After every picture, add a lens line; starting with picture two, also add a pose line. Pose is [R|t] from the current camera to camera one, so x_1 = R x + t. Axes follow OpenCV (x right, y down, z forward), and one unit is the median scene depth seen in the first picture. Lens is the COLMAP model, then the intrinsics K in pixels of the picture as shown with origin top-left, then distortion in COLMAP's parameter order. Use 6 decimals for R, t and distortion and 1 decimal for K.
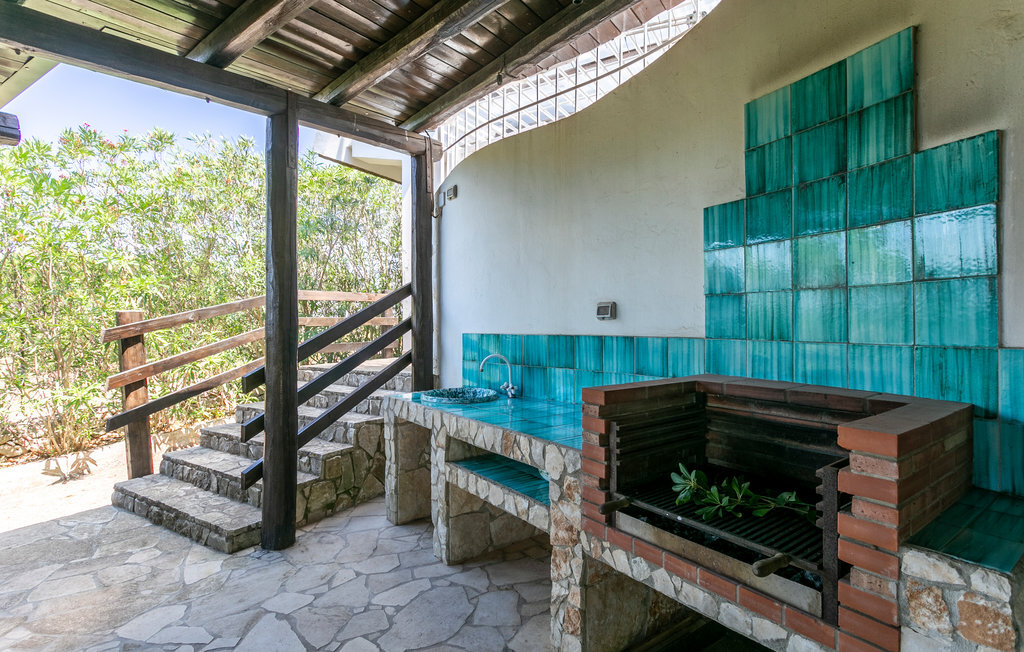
lens RADIAL K [[485.4, 0, 512.7], [0, 485.4, 324.7], [0, 0, 1]] dist [-0.000253, 0.002347]
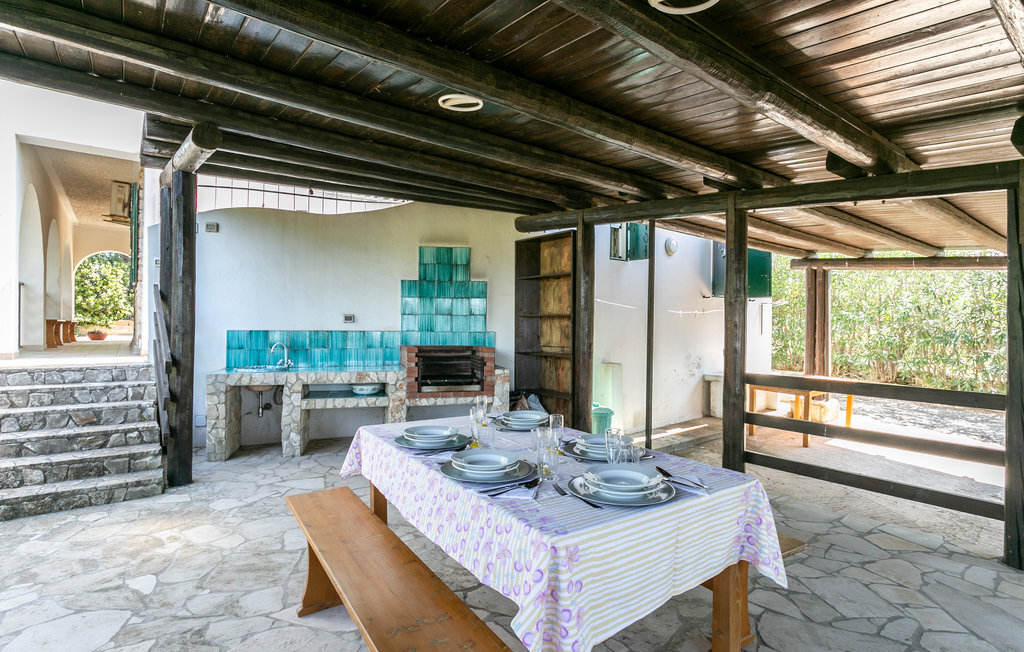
lens RADIAL K [[566.8, 0, 511.7], [0, 566.8, 328.4], [0, 0, 1]] dist [-0.000650, -0.000100]
pose [[0.330643, 0.005857, 0.943738, -2.667125], [-0.007277, 0.999967, -0.003656, 0.024851], [-0.943728, -0.005658, 0.330674, -0.638412]]
